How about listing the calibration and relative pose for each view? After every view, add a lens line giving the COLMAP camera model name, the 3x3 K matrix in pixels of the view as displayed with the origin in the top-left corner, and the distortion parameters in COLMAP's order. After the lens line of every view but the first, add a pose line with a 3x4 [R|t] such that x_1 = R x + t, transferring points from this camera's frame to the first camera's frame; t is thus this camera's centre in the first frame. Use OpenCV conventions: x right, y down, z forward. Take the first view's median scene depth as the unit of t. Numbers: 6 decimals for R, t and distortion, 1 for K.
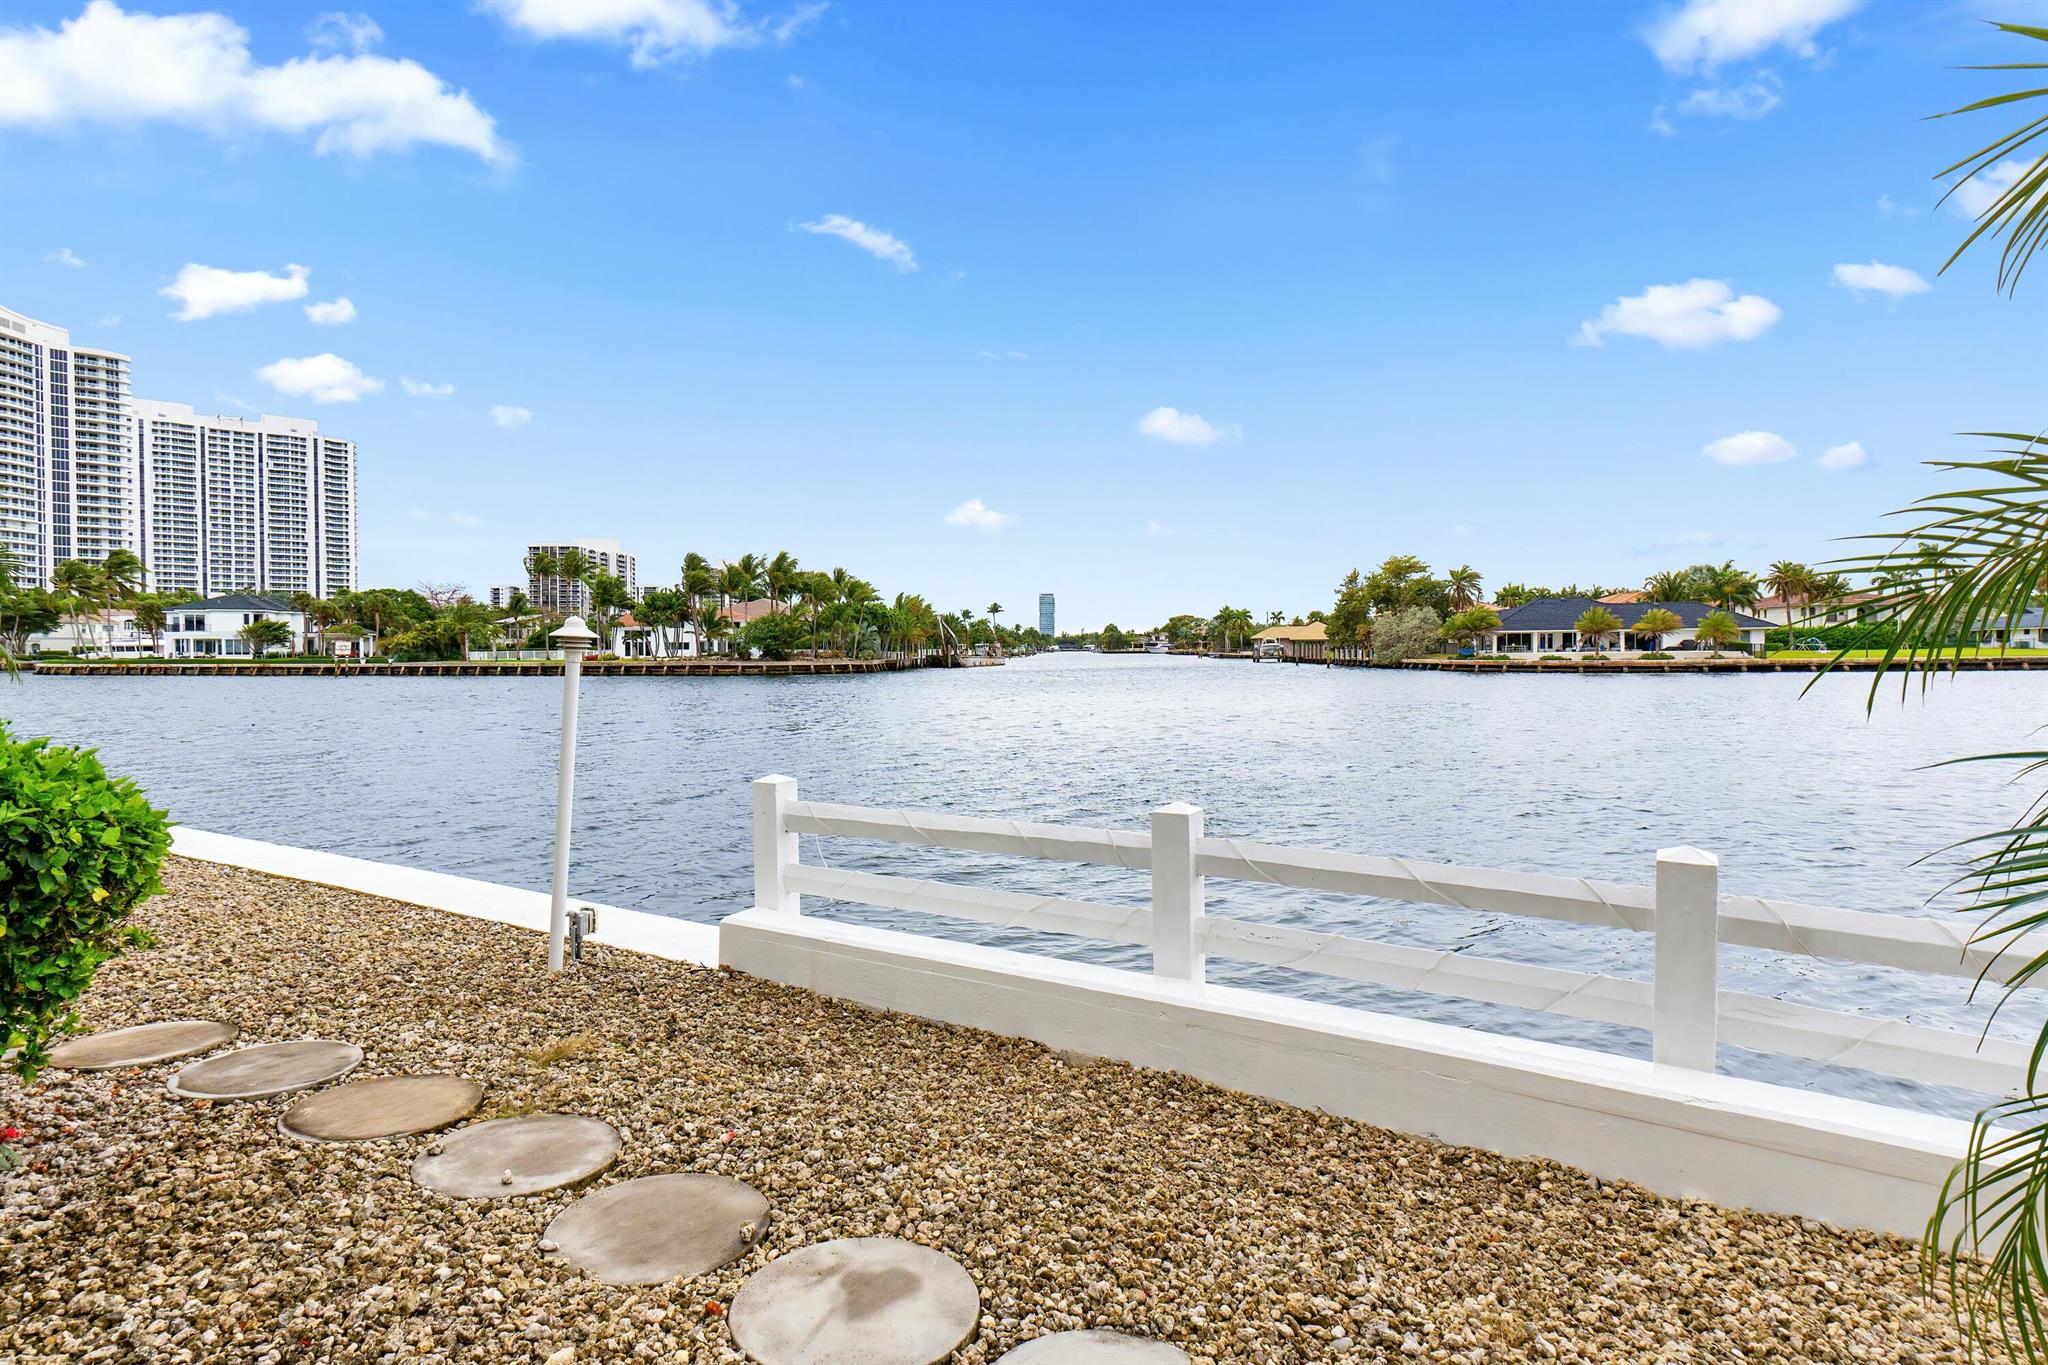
lens RADIAL K [[999.3, 0, 1045.9], [0, 999.3, 686.6], [0, 0, 1]] dist [-0.000025, -0.000672]
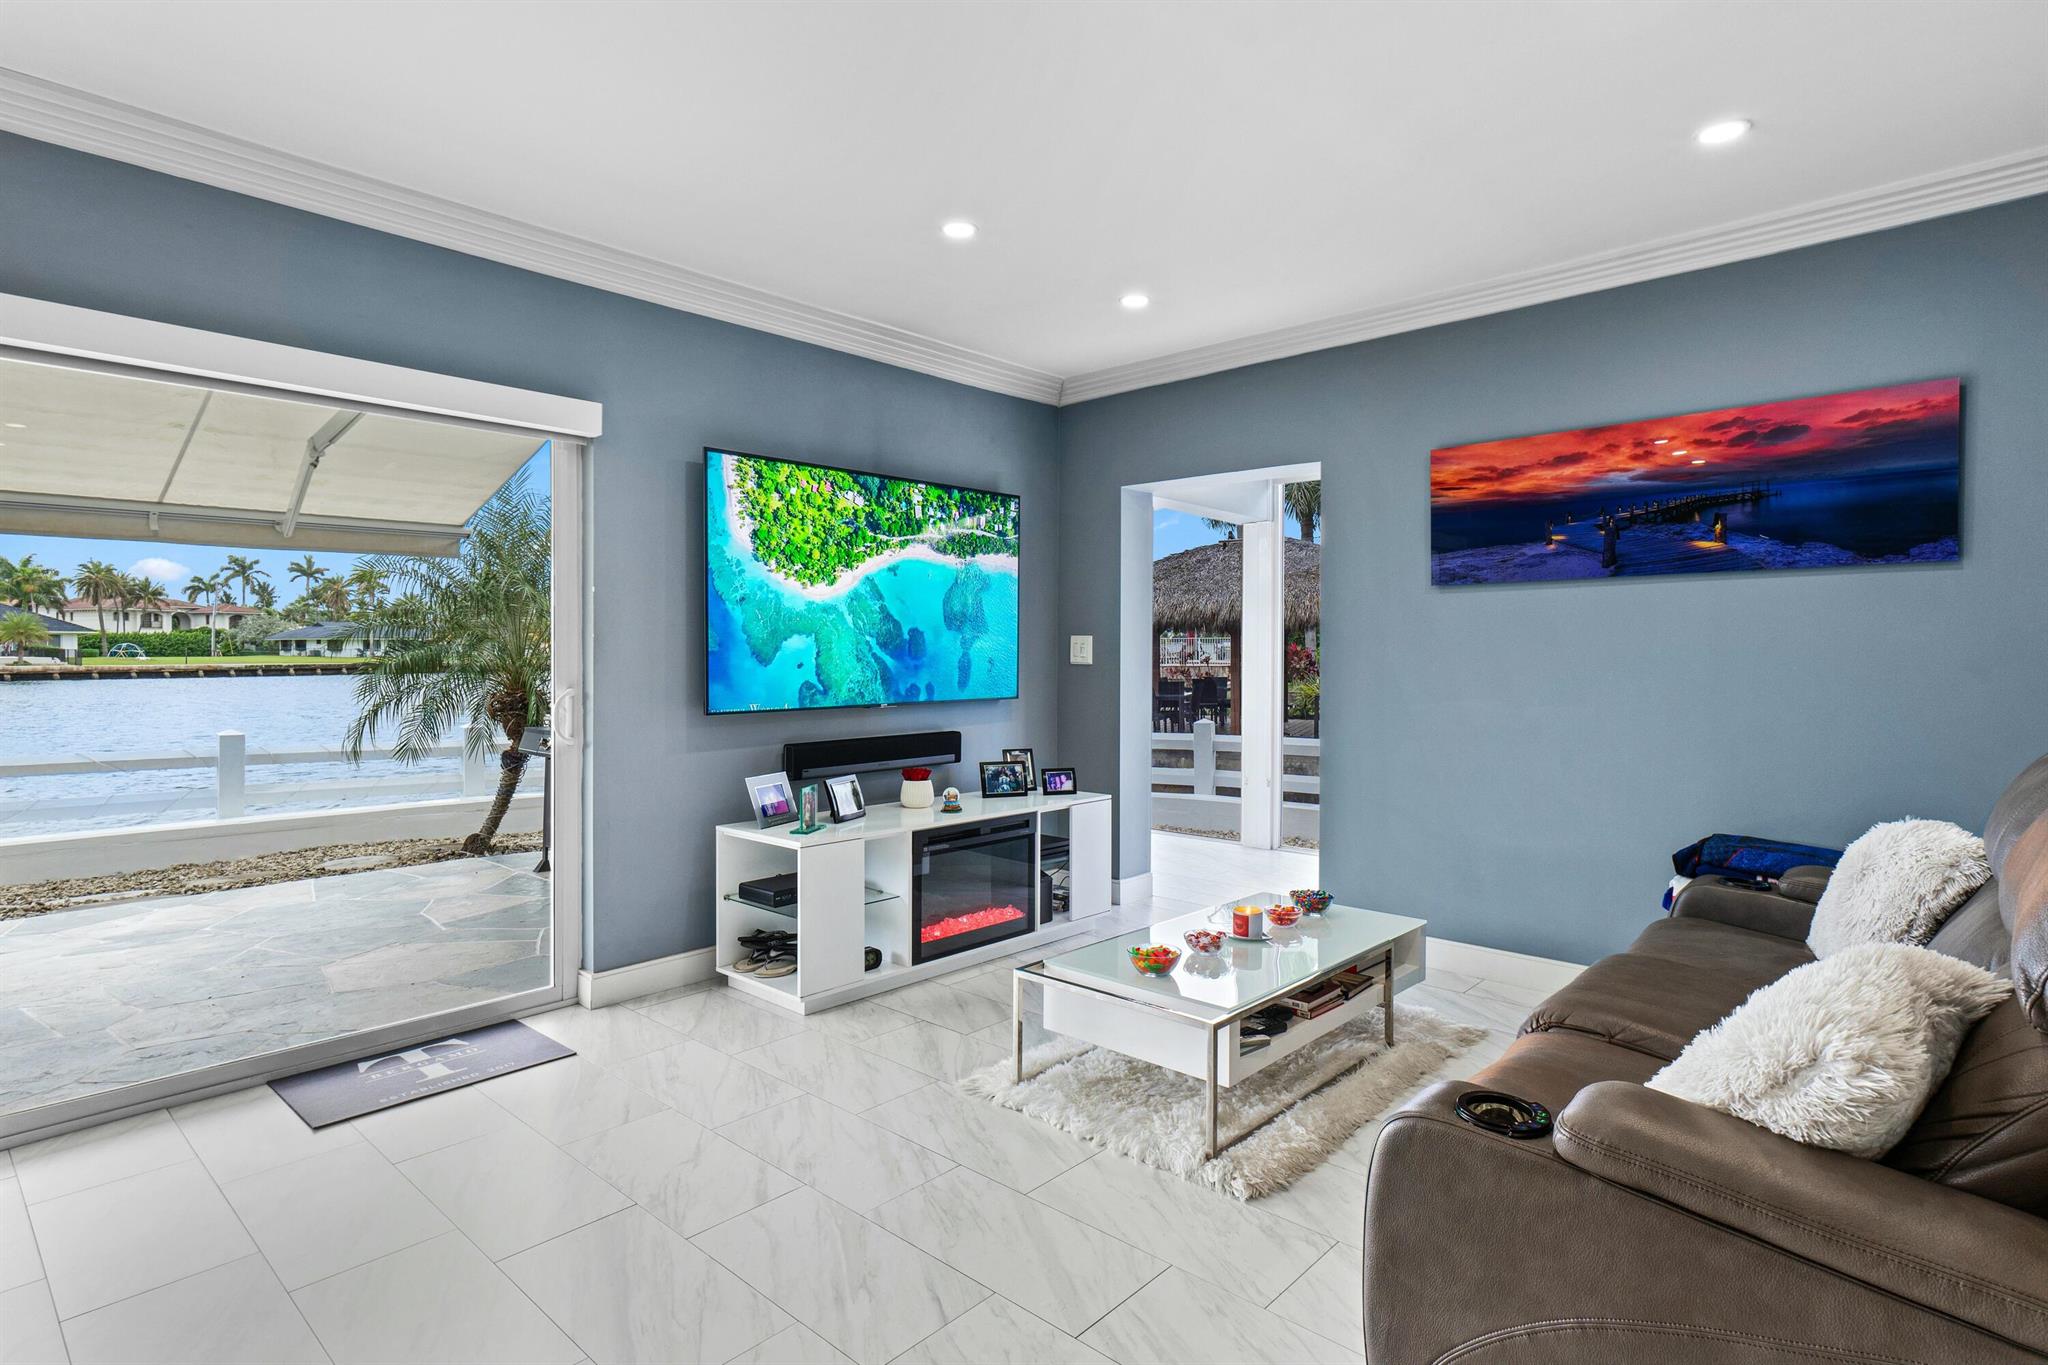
lens RADIAL K [[1065.2, 0, 1010.7], [0, 1065.2, 674.8], [0, 0, 1]] dist [0.007148, -0.002049]
pose [[0.216515, -0.010145, 0.976227, -0.050201], [0.030113, 0.999540, 0.003708, 0.002456], [-0.975815, 0.028594, 0.216721, -0.048250]]
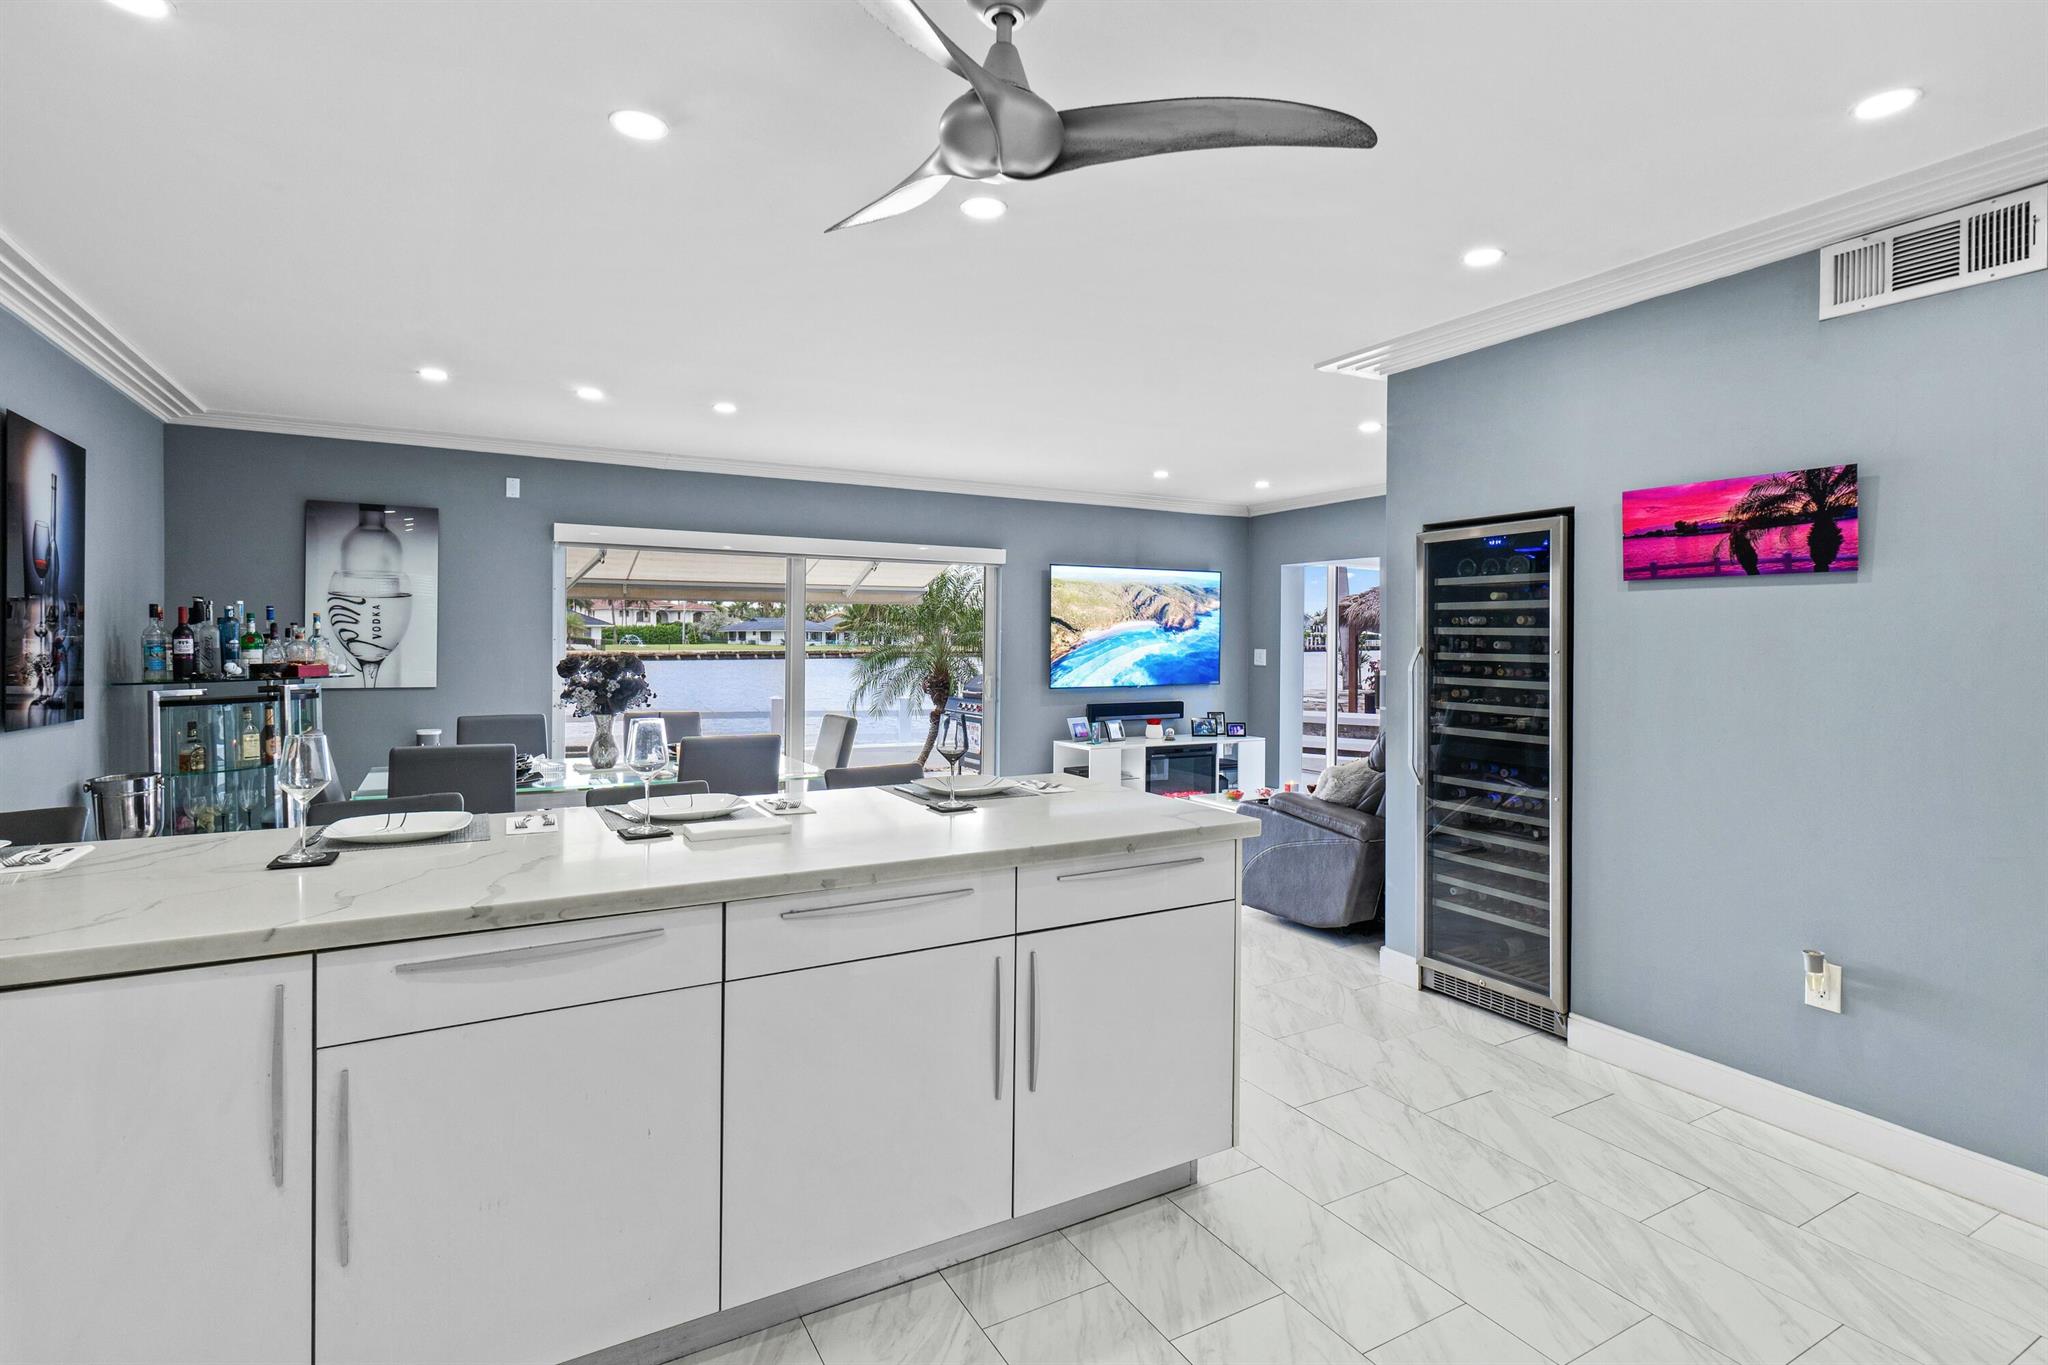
lens RADIAL K [[999.3, 0, 1026.7], [0, 999.3, 664.7], [0, 0, 1]] dist [-0.000025, -0.000672]
pose [[0.495696, -0.008109, 0.868458, -0.081799], [0.019925, 0.999799, -0.002037, 0.001969], [-0.868267, 0.018314, 0.495758, -0.065207]]
